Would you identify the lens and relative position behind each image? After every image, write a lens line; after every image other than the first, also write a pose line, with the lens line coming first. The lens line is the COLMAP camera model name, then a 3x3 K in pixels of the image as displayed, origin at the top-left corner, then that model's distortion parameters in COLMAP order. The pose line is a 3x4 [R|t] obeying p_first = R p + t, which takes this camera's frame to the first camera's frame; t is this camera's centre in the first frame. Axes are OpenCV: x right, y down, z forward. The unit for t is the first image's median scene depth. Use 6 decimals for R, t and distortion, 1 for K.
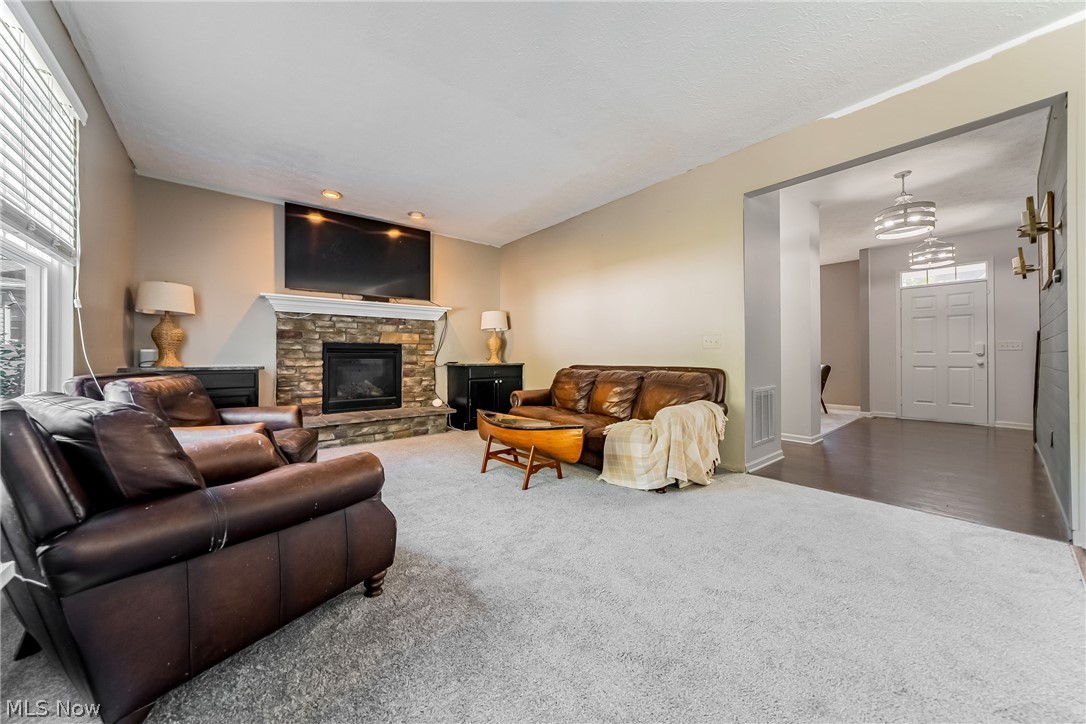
lens RADIAL K [[381.9, 0, 544.2], [0, 381.9, 358.4], [0, 0, 1]] dist [-0.009435, 0.000185]
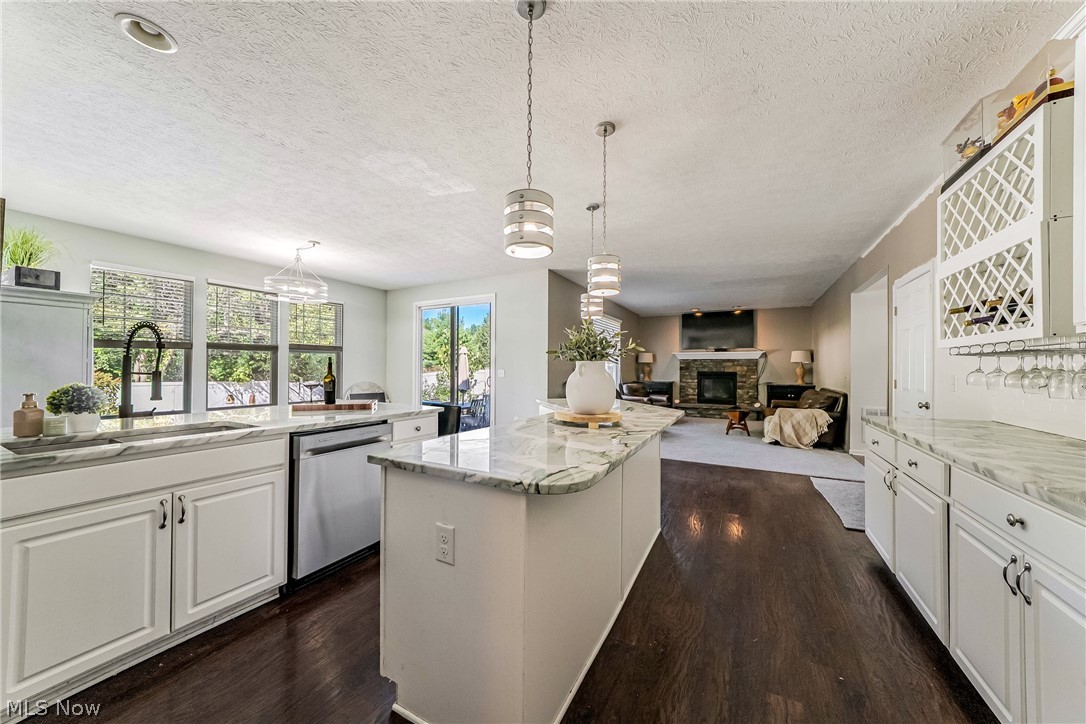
lens RADIAL K [[381.9, 0, 543.1], [0, 381.9, 364.1], [0, 0, 1]] dist [-0.009435, 0.000185]
pose [[0.380911, -0.003115, -0.924607, 1.027589], [-0.010751, 0.999912, -0.007798, -0.052059], [0.924549, 0.012911, 0.380844, -0.626460]]
